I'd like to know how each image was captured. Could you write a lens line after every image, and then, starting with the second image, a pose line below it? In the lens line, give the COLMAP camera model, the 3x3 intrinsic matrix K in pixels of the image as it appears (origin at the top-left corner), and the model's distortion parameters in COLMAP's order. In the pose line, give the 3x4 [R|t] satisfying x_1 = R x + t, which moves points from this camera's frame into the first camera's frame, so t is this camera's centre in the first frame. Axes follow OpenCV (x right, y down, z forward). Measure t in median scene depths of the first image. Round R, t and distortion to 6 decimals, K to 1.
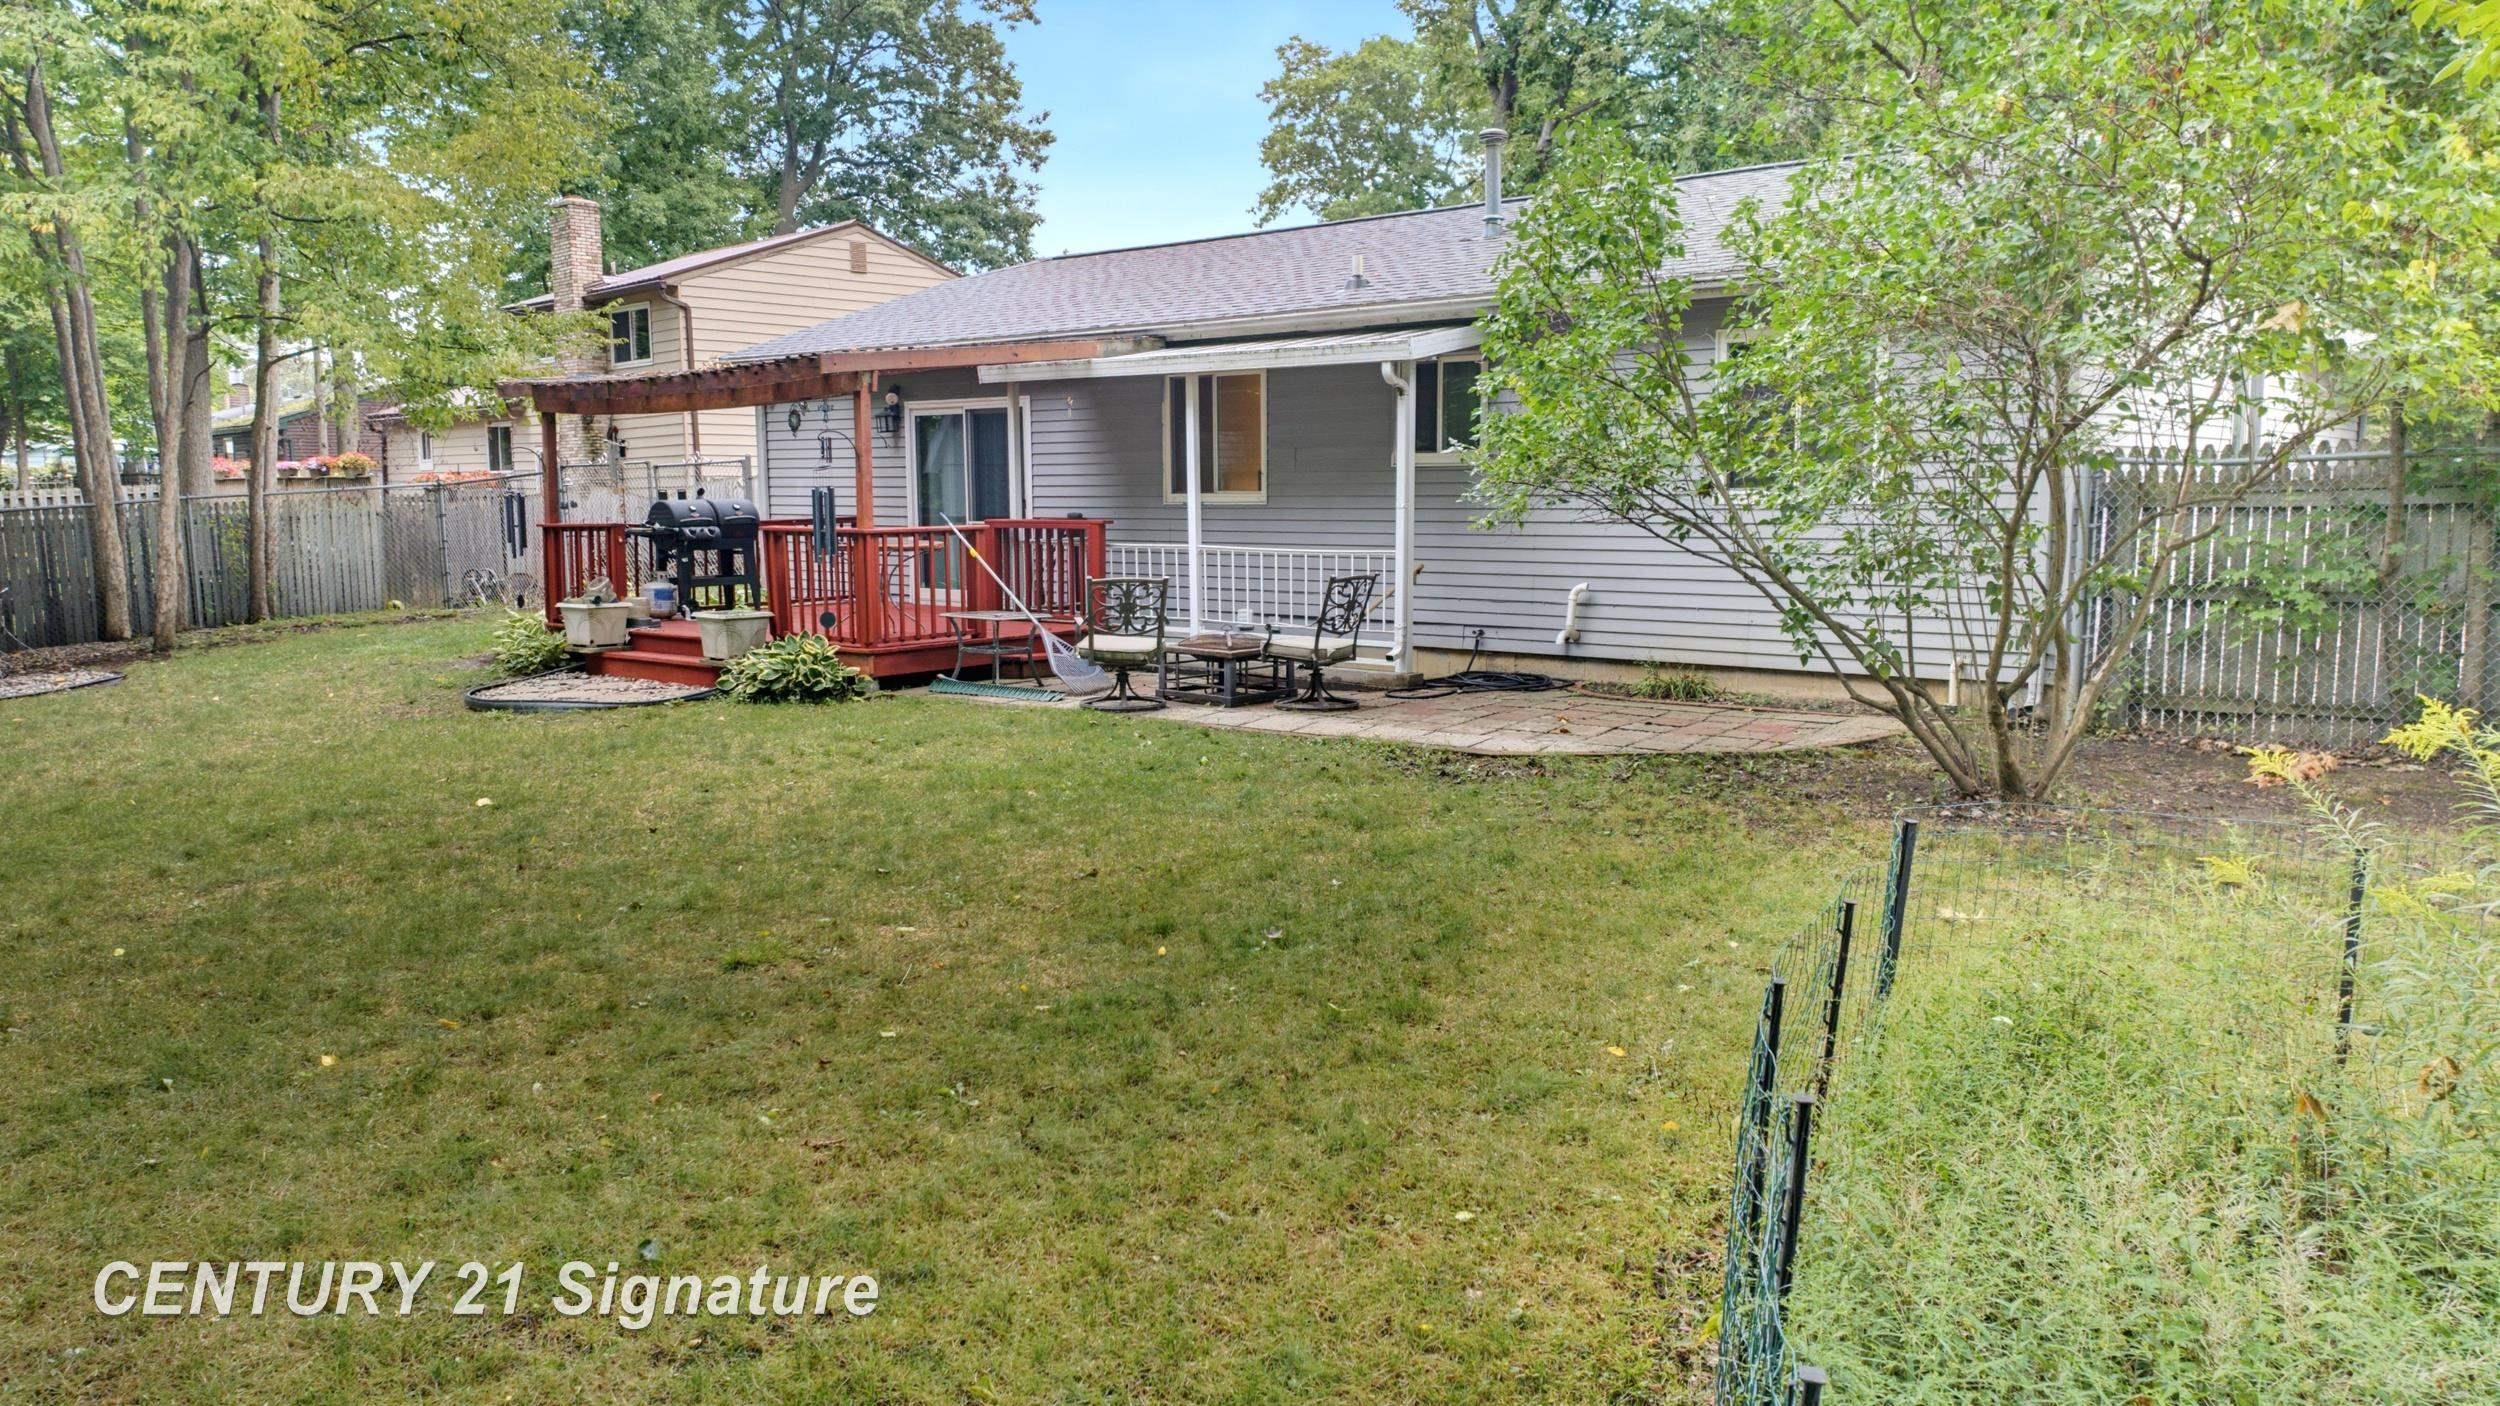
lens RADIAL K [[1742.3, 0, 1250.0], [0, 1742.3, 703.0], [0, 0, 1]] dist [0.001429, -0.000159]
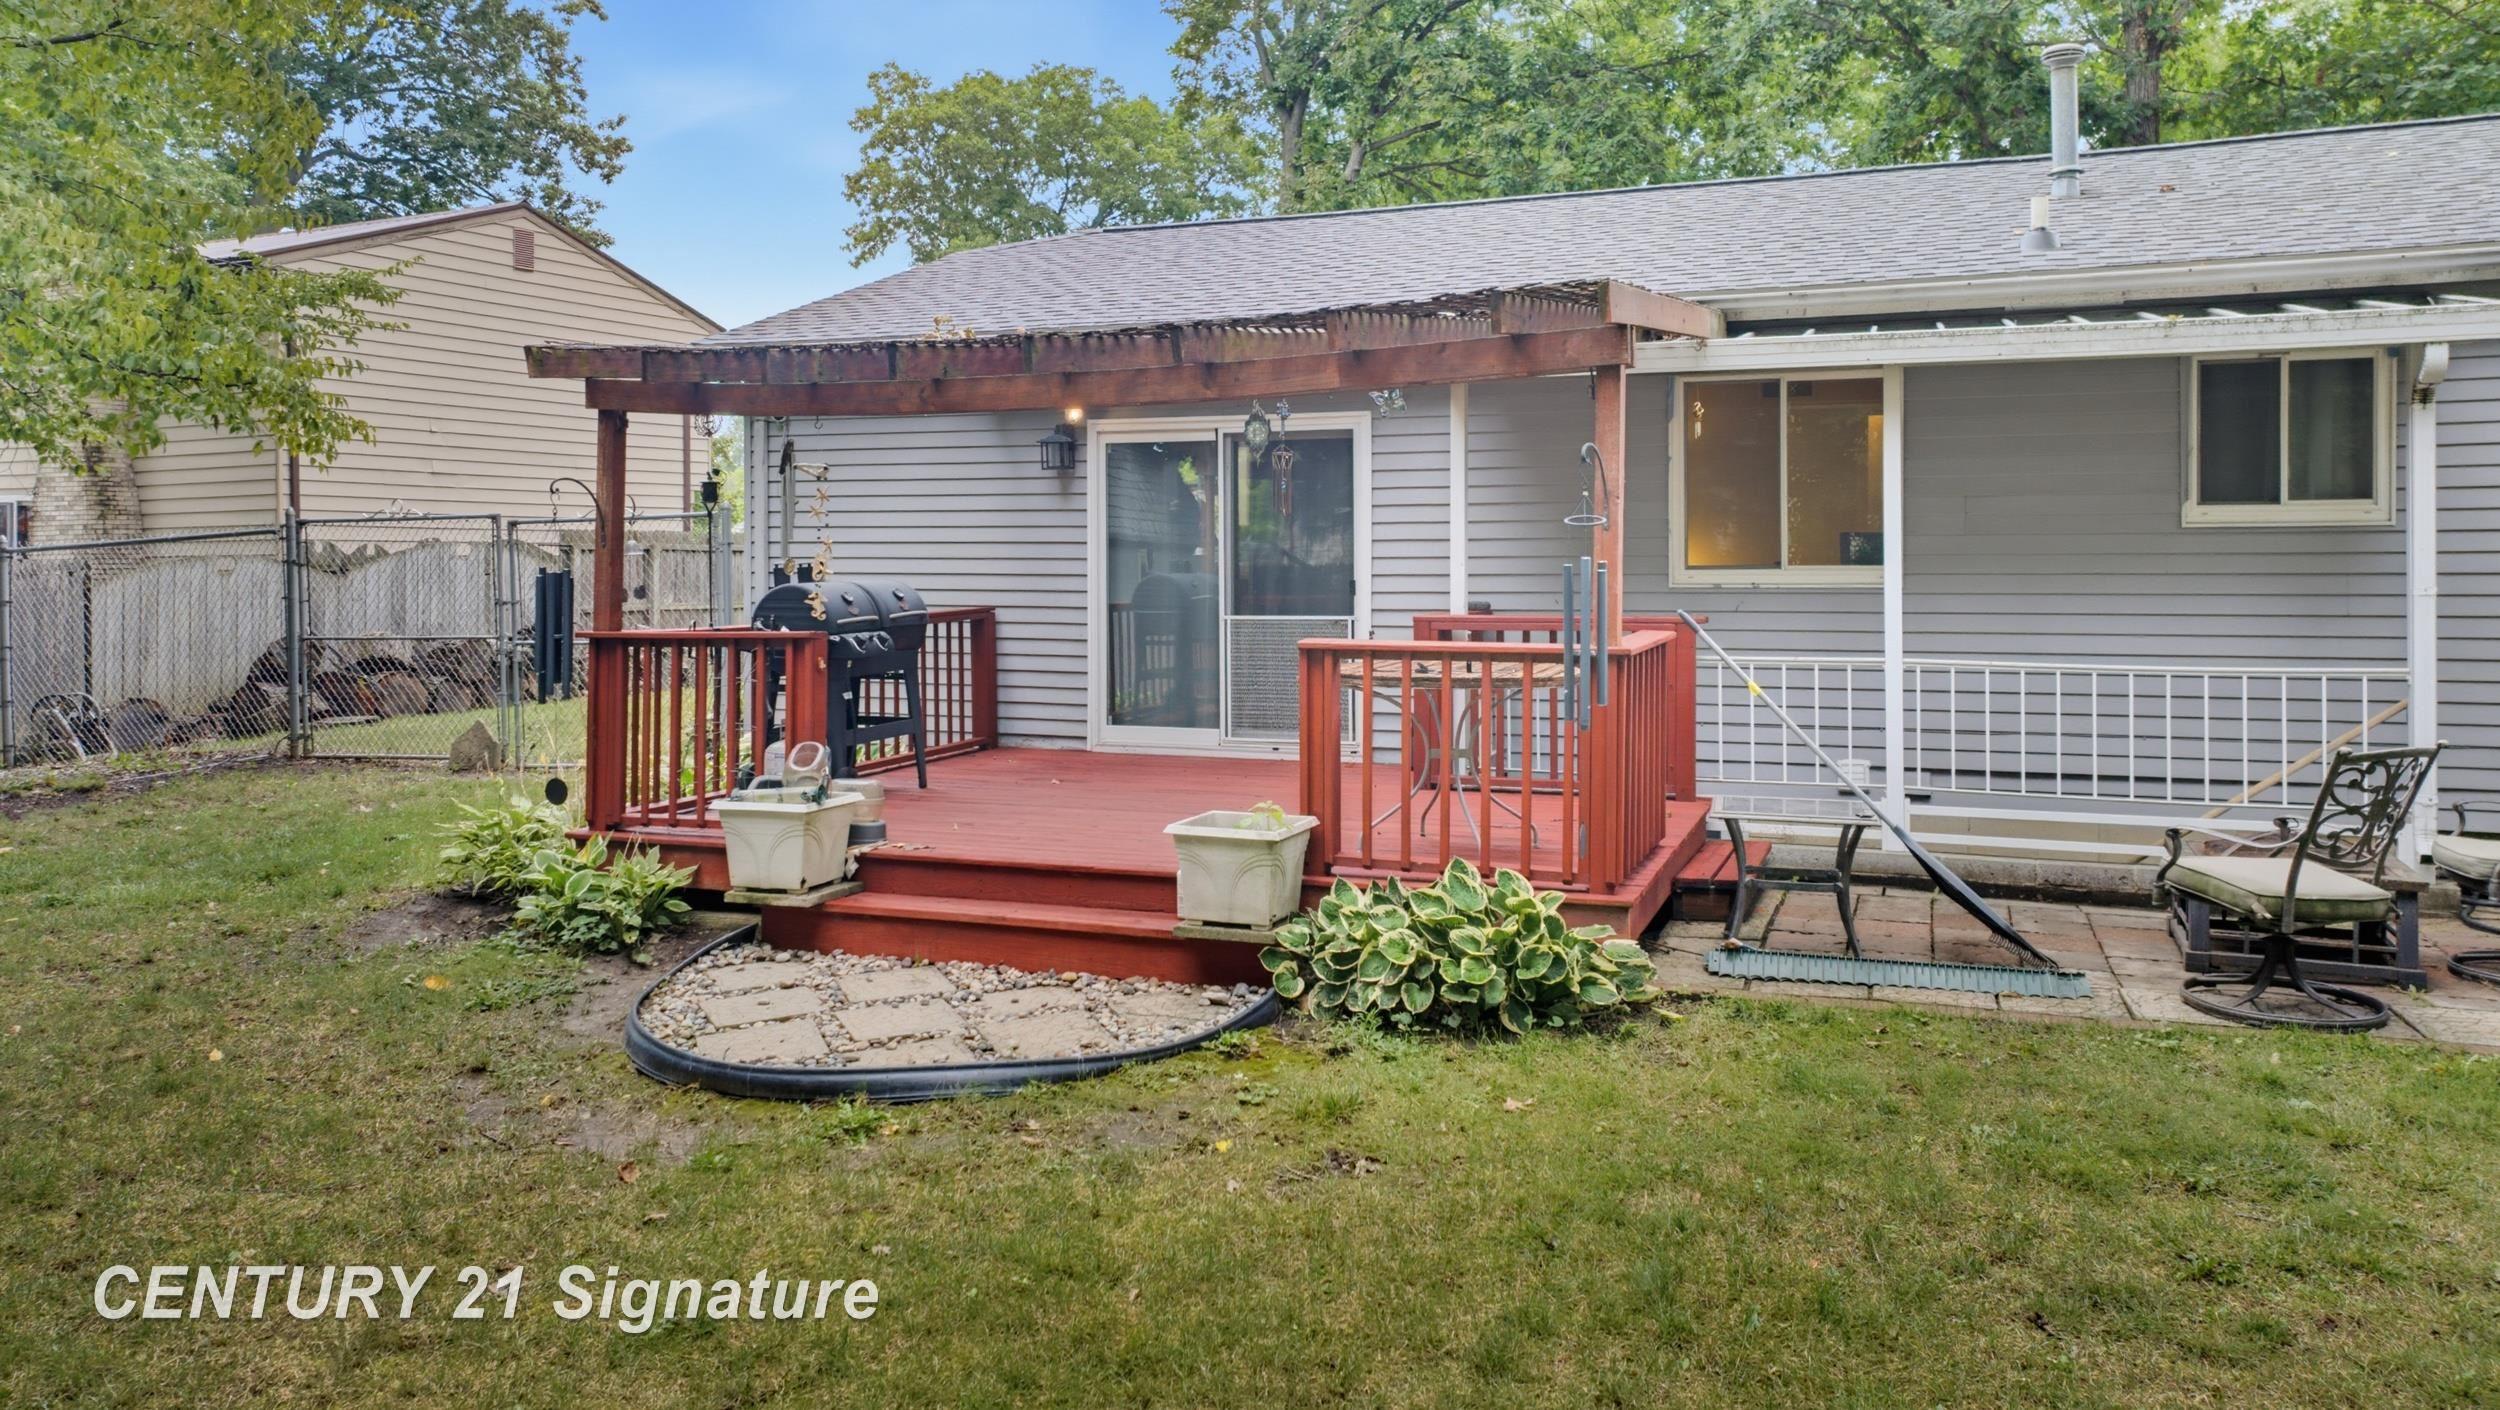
lens RADIAL K [[1733.1, 0, 1251.9], [0, 1733.1, 584.2], [0, 0, 1]] dist [0.002483, 0.000810]
pose [[0.942443, -0.003254, 0.334351, -0.110434], [0.039003, 0.994196, -0.100263, -0.016788], [-0.332084, 0.107533, 0.937100, 0.133369]]
